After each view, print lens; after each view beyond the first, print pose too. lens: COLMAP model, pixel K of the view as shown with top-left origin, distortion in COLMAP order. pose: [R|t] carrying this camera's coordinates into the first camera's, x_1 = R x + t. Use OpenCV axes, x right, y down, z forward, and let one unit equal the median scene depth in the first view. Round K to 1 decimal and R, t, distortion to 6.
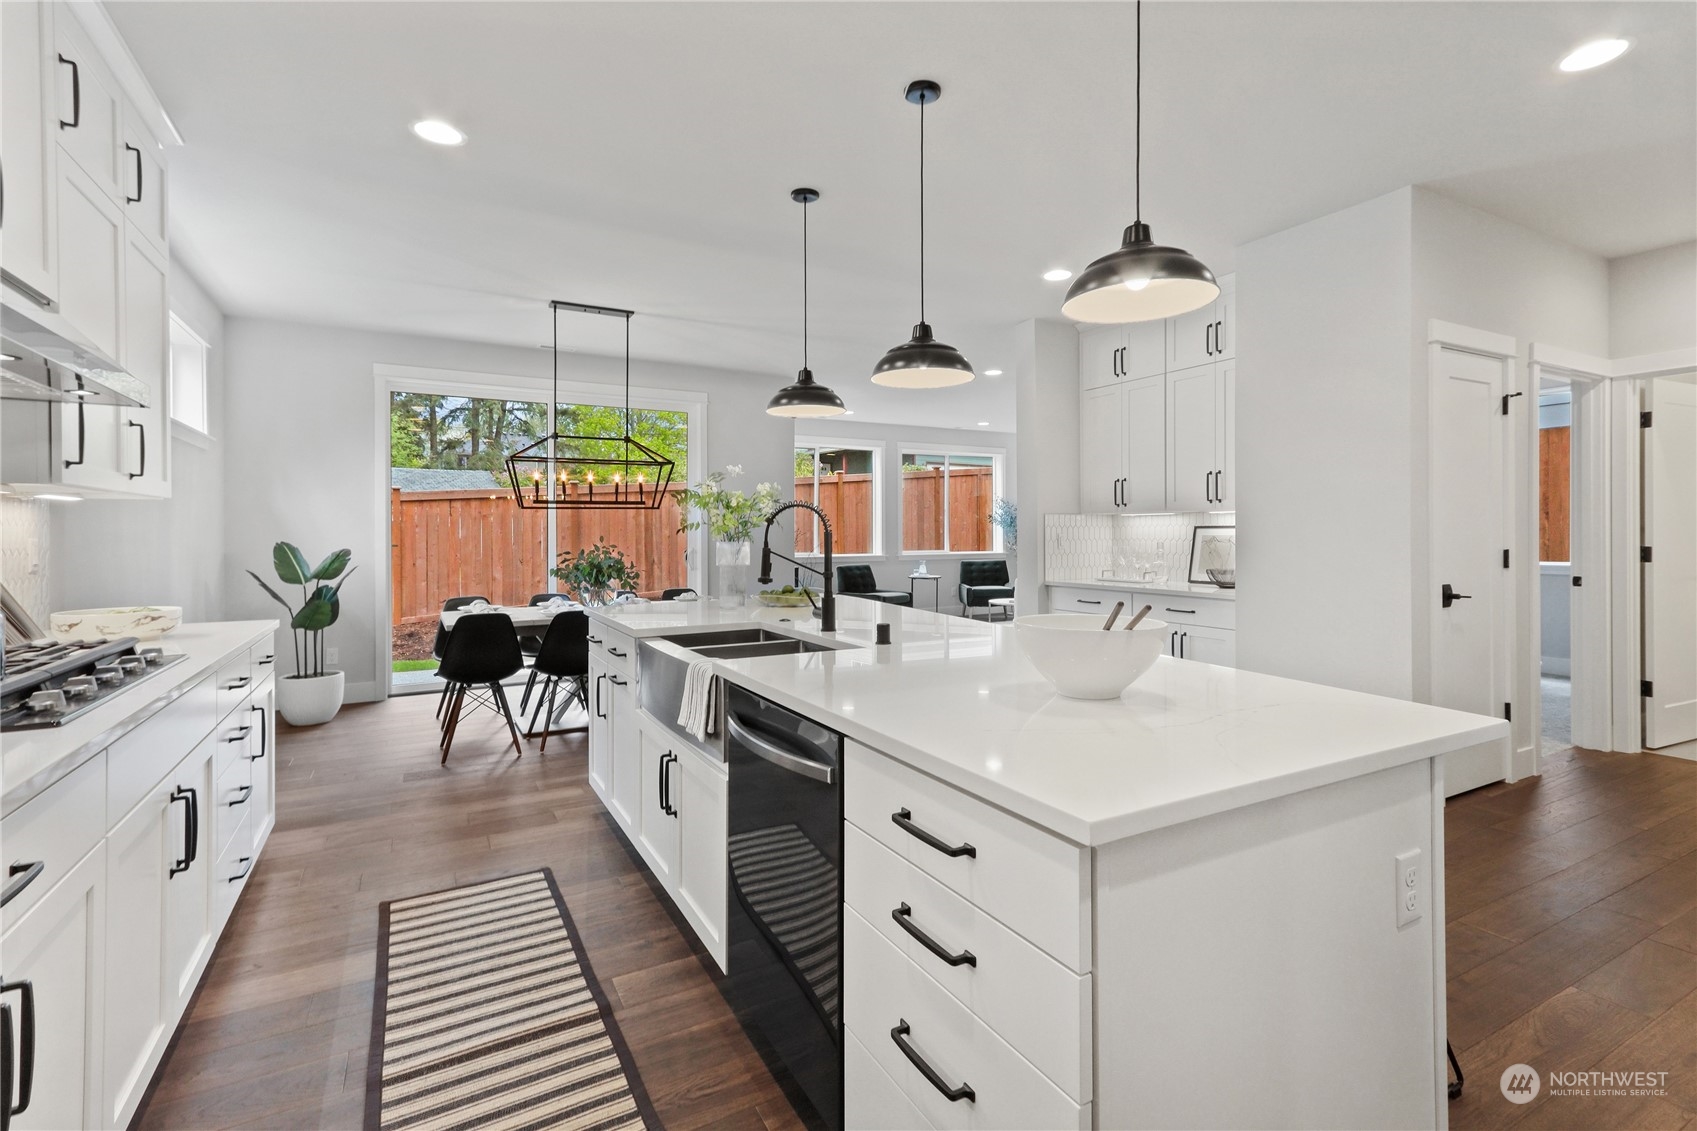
lens RADIAL K [[788.6, 0, 848.0], [0, 788.6, 557.4], [0, 0, 1]] dist [0.030690, -0.000440]
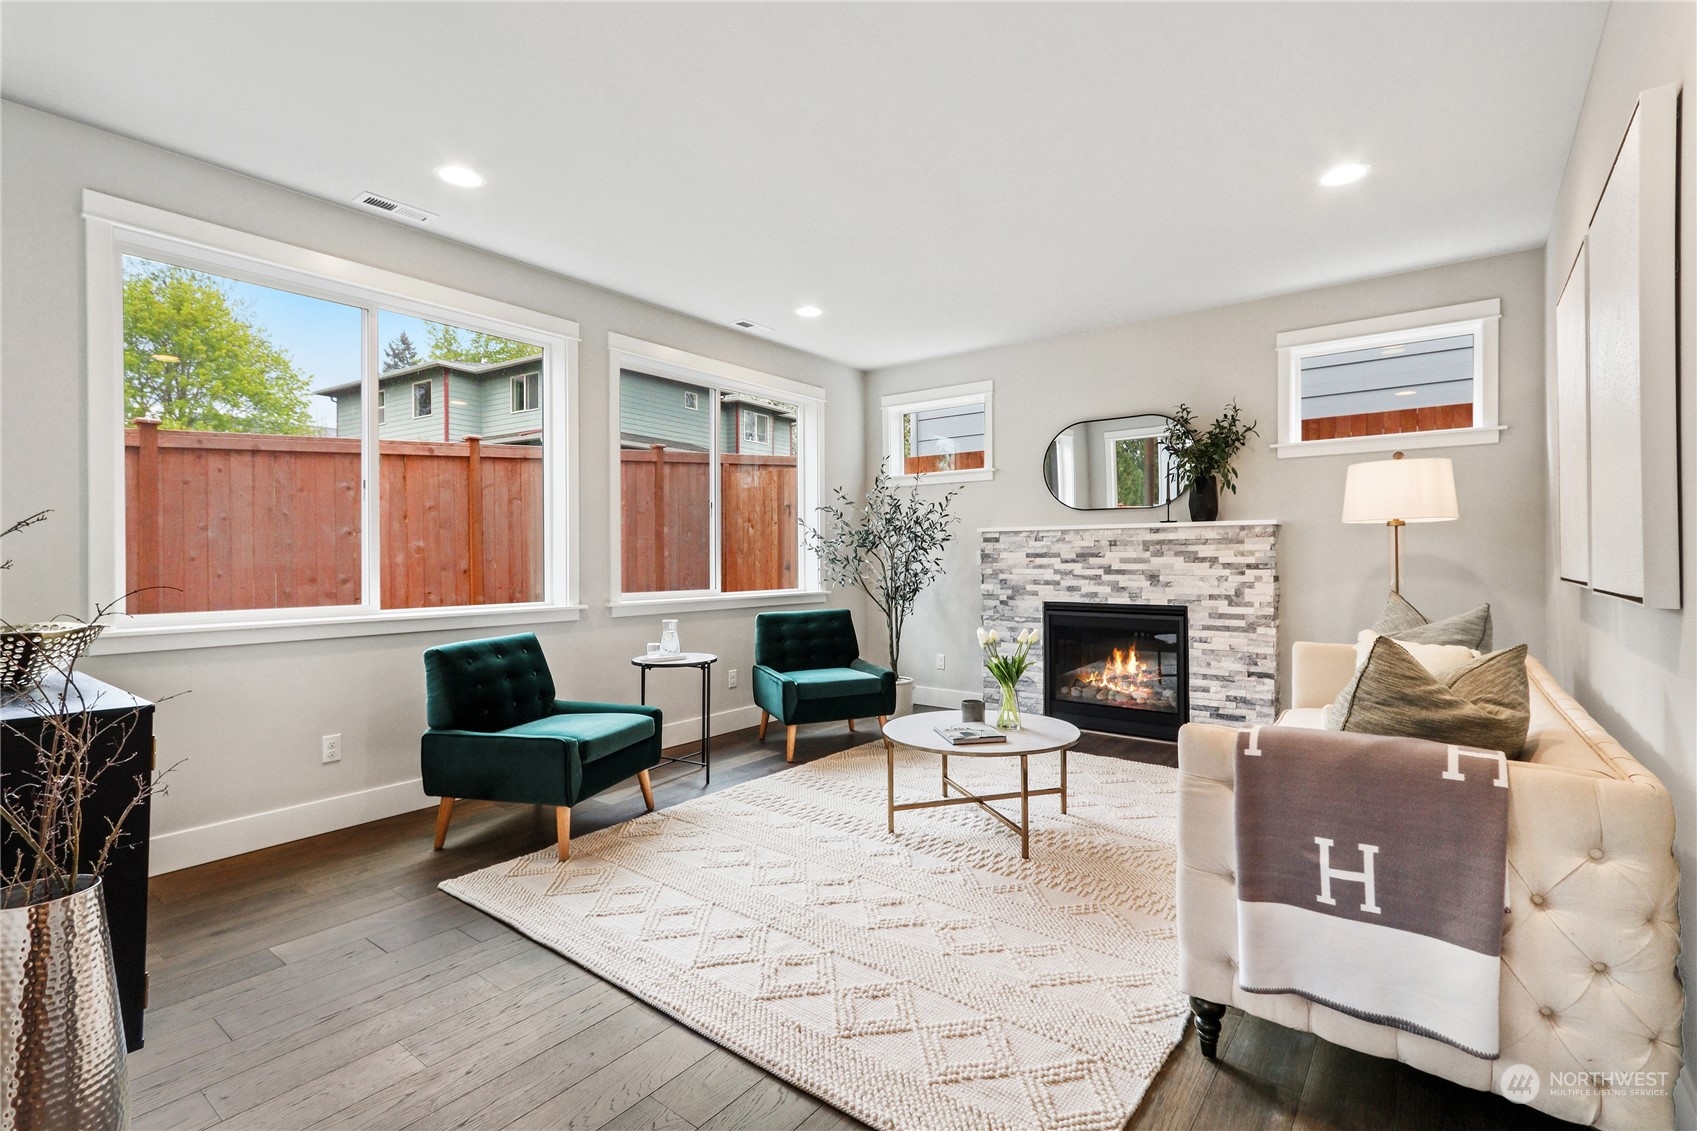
lens RADIAL K [[788.6, 0, 848.0], [0, 788.6, 557.4], [0, 0, 1]] dist [0.030690, -0.000440]
pose [[0.919463, 0.004557, 0.393149, 0.014559], [0.010073, 0.999332, -0.035141, -0.011434], [-0.393047, 0.036271, 0.918803, 0.568218]]
